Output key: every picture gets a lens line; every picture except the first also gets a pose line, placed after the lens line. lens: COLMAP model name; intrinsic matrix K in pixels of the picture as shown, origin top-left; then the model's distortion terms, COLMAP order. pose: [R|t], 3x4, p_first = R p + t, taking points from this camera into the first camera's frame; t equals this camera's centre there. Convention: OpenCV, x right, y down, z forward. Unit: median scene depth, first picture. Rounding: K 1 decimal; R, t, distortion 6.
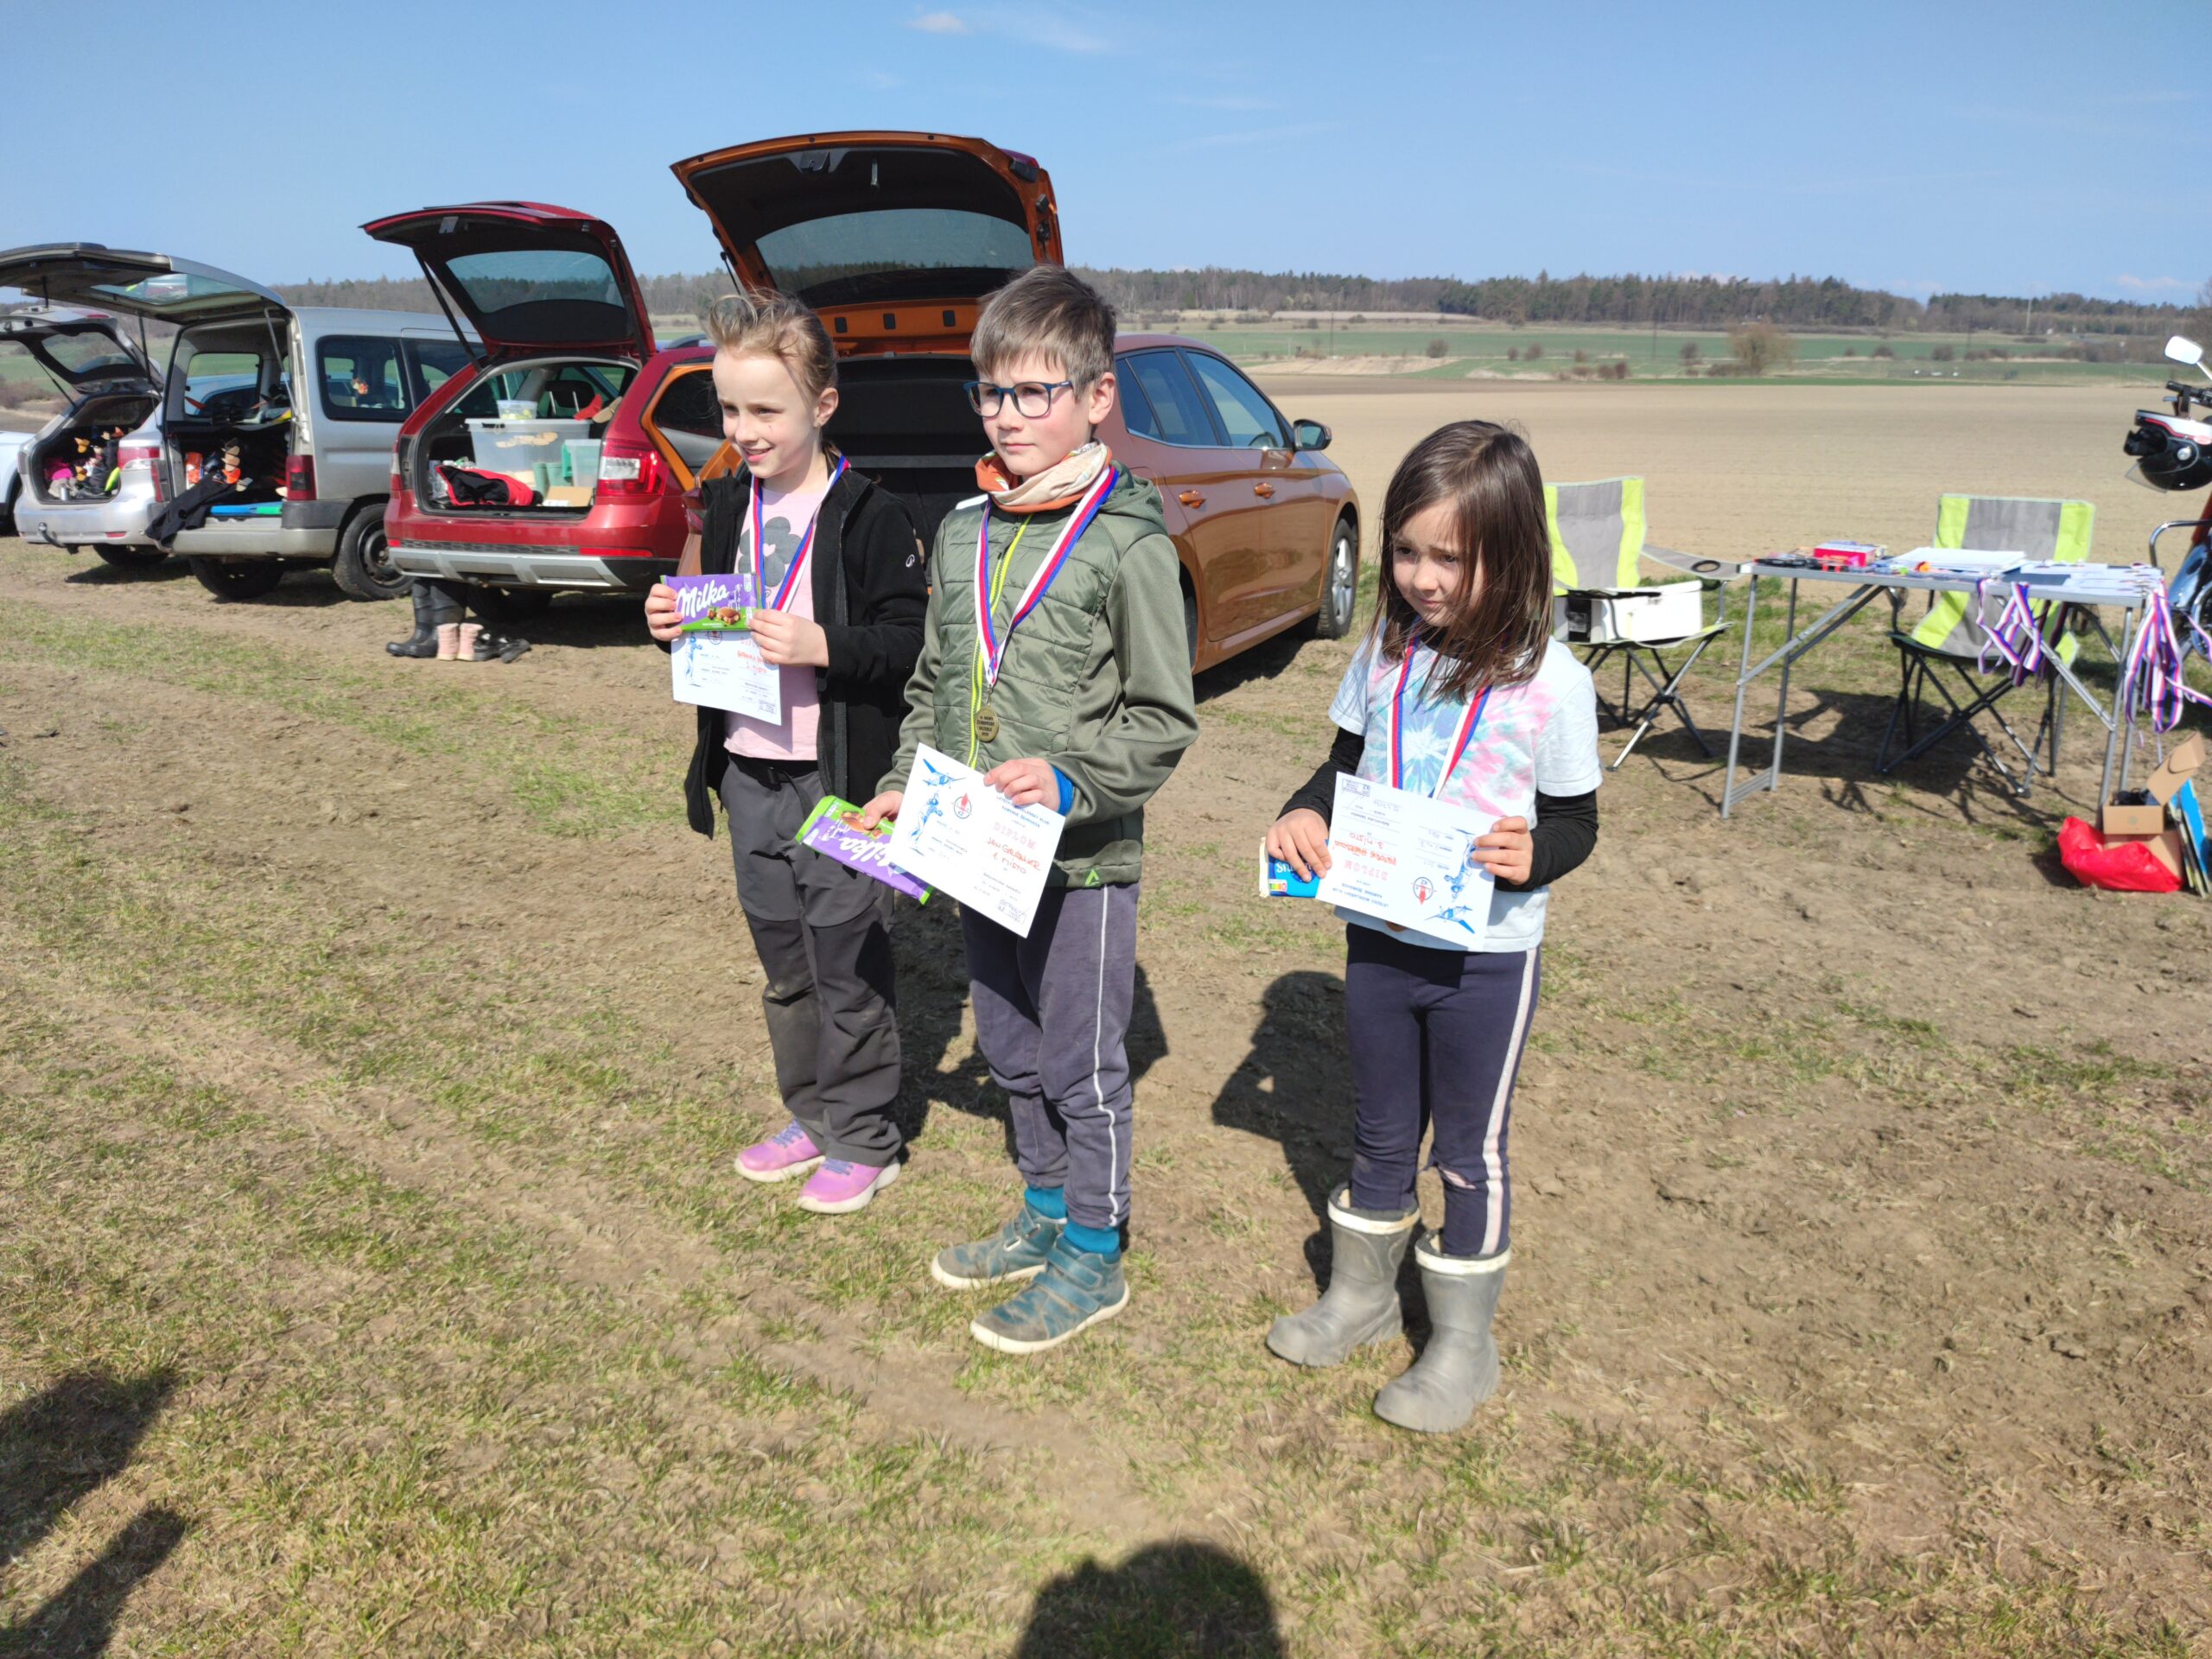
lens RADIAL K [[1694.7, 0, 1114.4], [0, 1694.7, 840.5], [0, 0, 1]] dist [-0.059051, -0.032376]
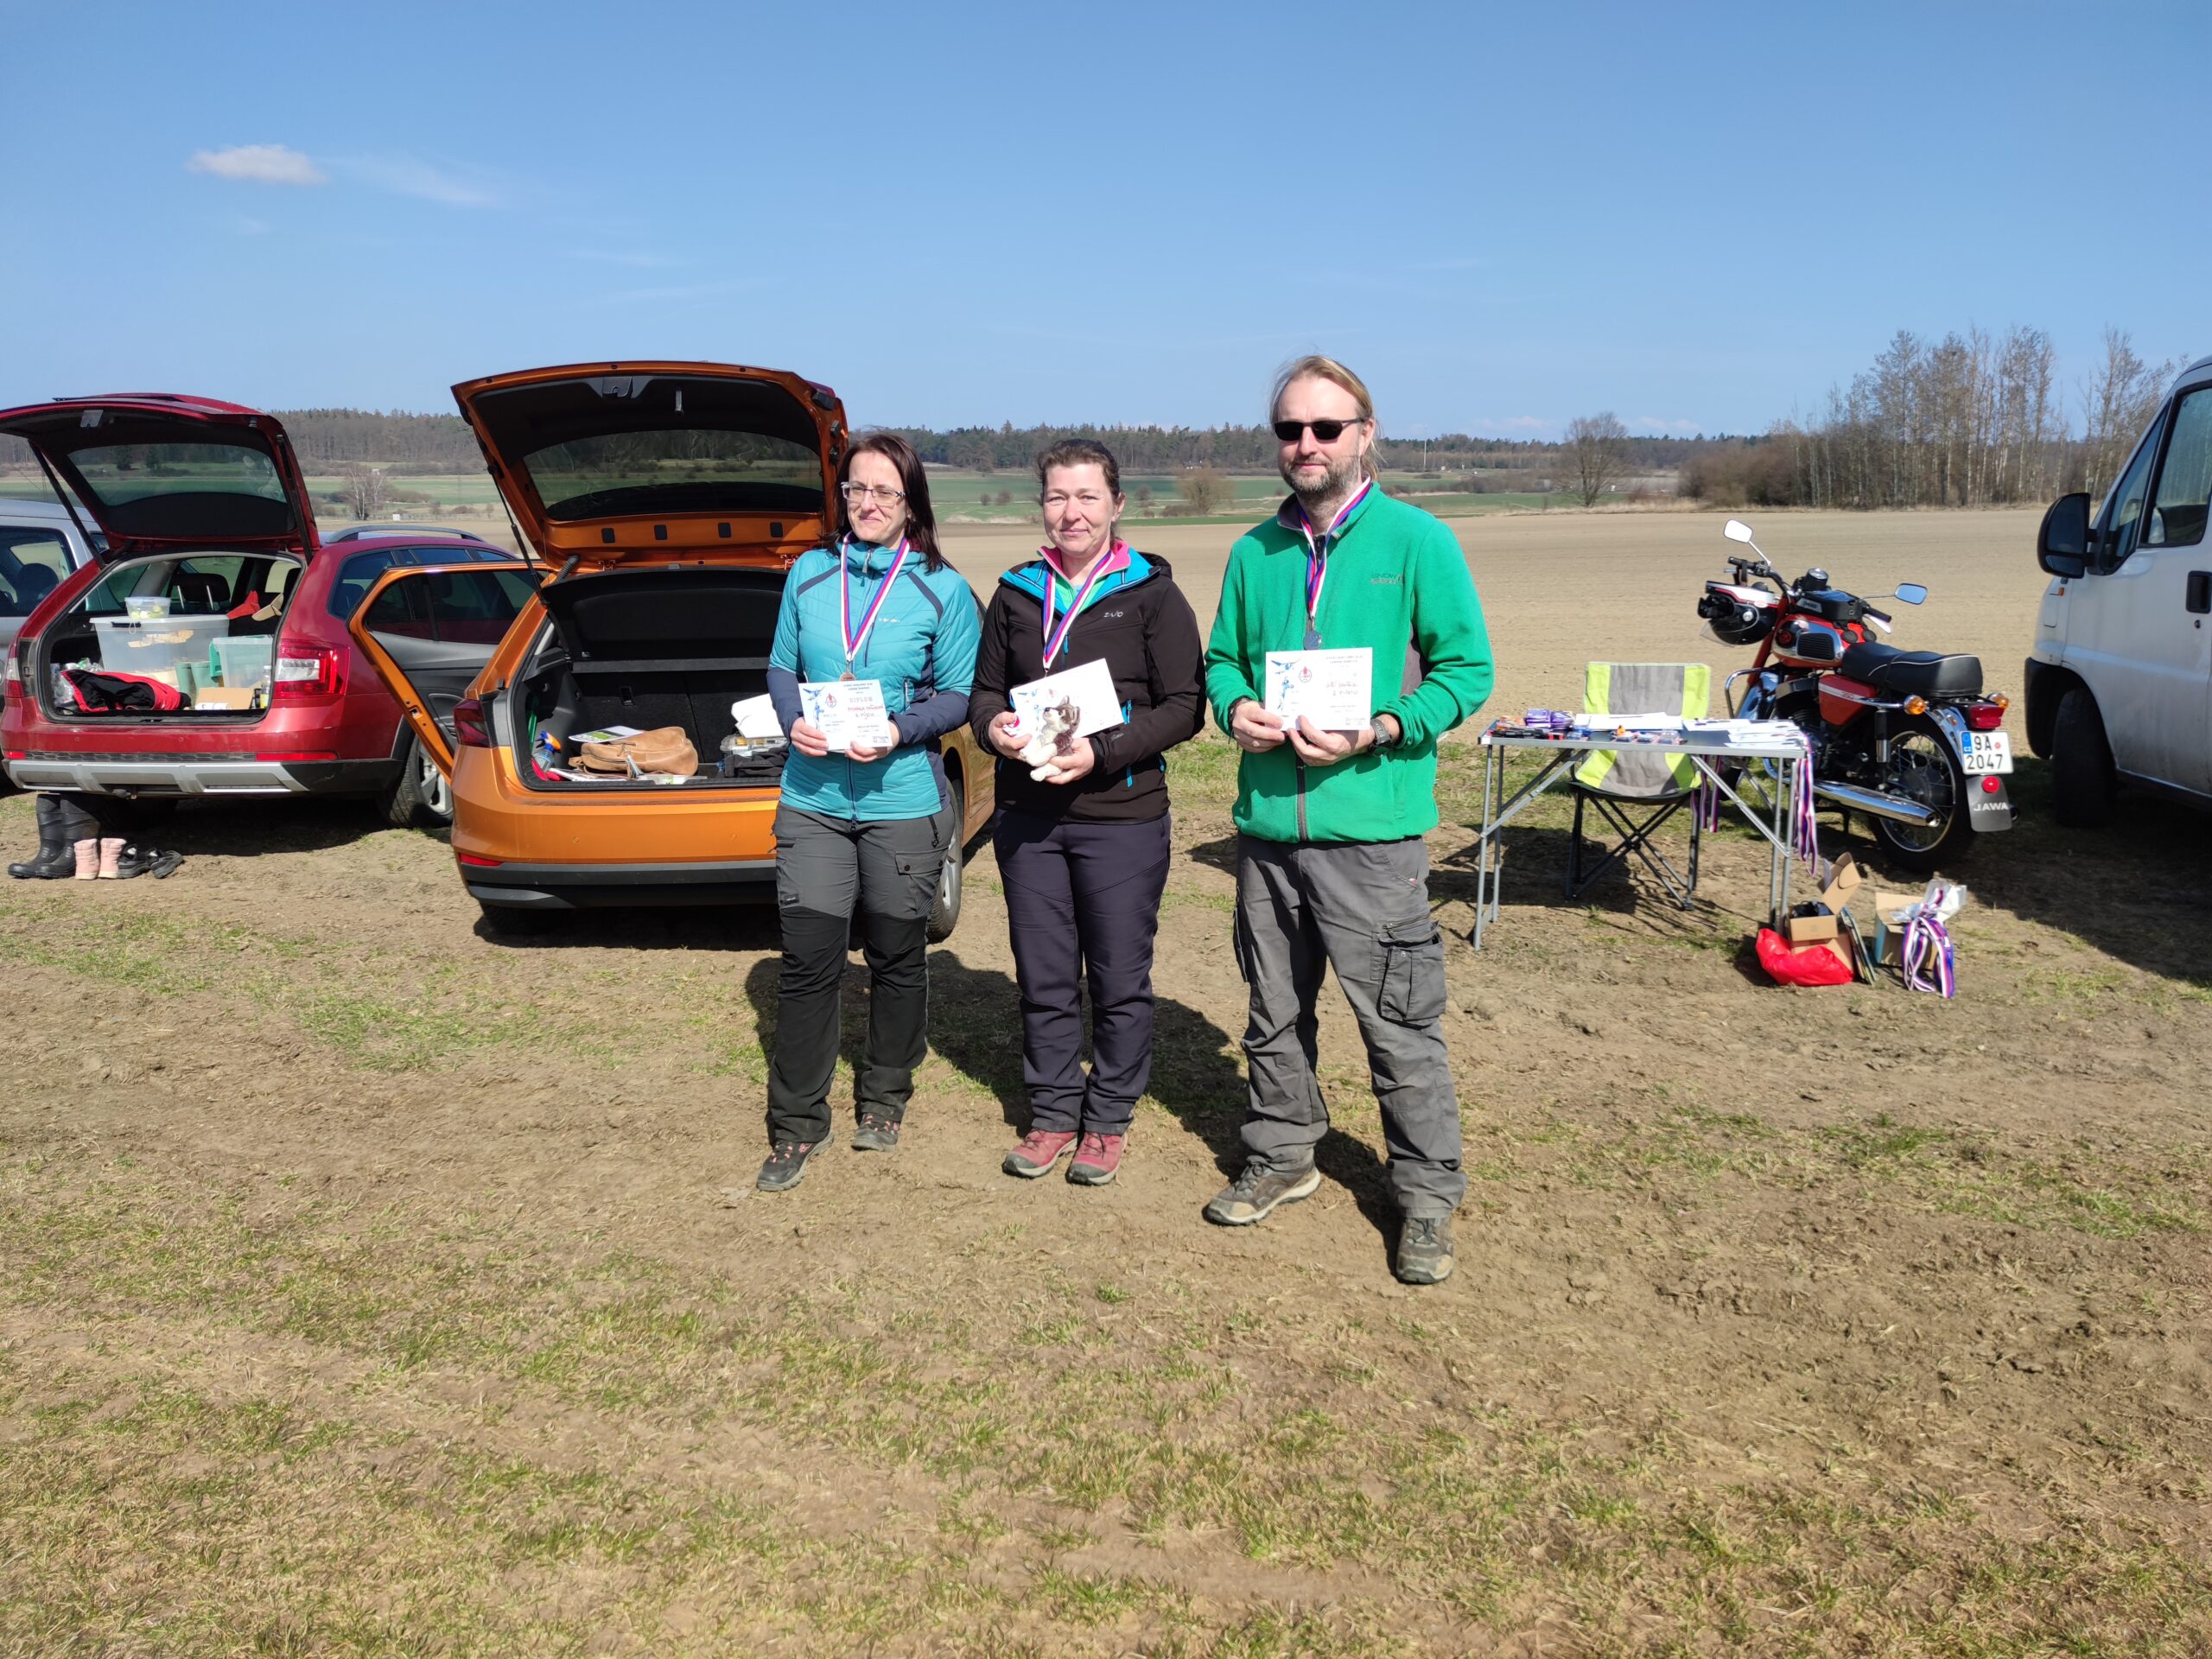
lens RADIAL K [[1647.3, 0, 1106.0], [0, 1647.3, 829.5], [0, 0, 1]] dist [-0.002605, -0.061039]
pose [[0.952518, -0.063764, 0.297731, -0.142024], [0.087709, 0.993839, -0.067760, -0.027432], [-0.291576, 0.090656, 0.952242, -0.017445]]
